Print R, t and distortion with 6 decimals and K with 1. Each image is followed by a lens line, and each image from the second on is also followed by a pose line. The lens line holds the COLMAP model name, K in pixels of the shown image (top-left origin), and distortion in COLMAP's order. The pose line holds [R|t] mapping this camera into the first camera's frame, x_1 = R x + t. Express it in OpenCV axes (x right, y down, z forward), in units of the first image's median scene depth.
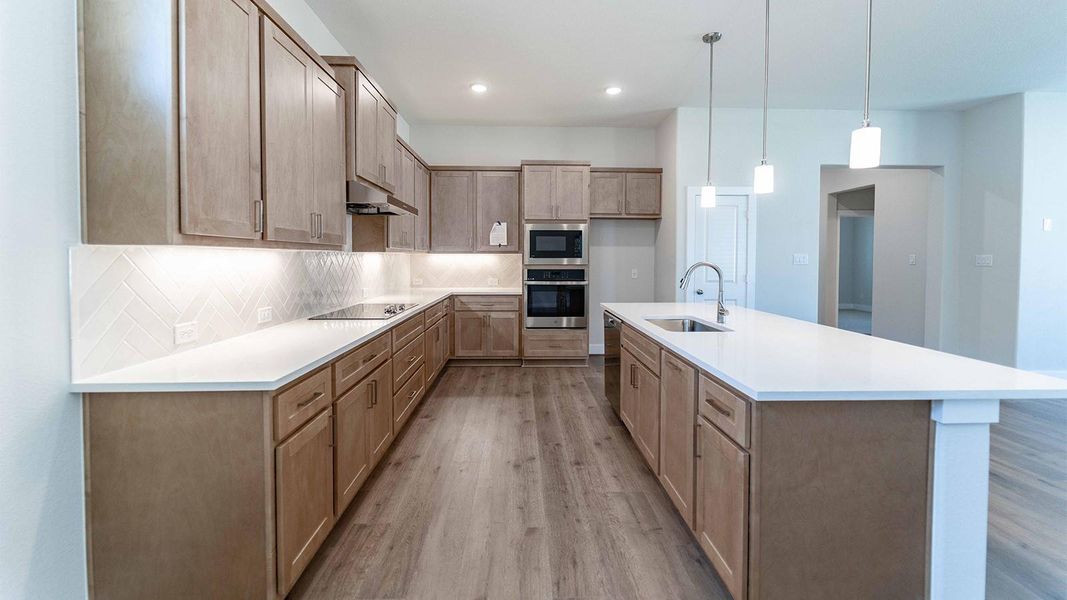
lens RADIAL K [[428.7, 0, 532.8], [0, 428.7, 265.0], [0, 0, 1]] dist [0.001049, 0.000030]
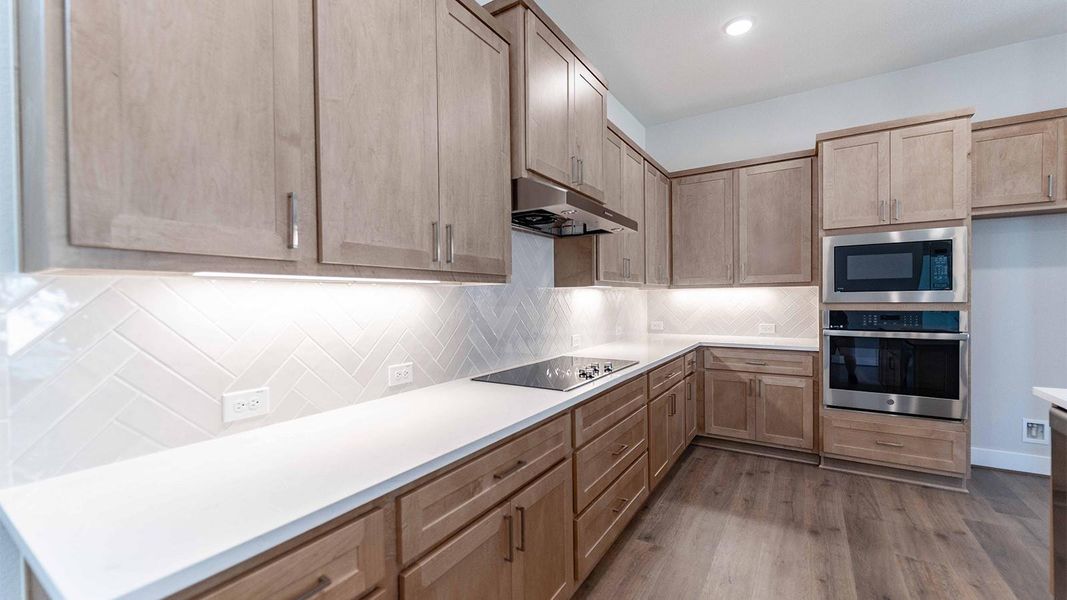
lens RADIAL K [[430.0, 0, 530.9], [0, 430.0, 304.5], [0, 0, 1]] dist [0.001289, -0.000149]
pose [[0.825225, -0.003415, -0.564794, -0.018464], [0.003407, 0.999994, -0.001068, 0.000578], [0.564794, -0.001043, 0.825231, 0.267772]]
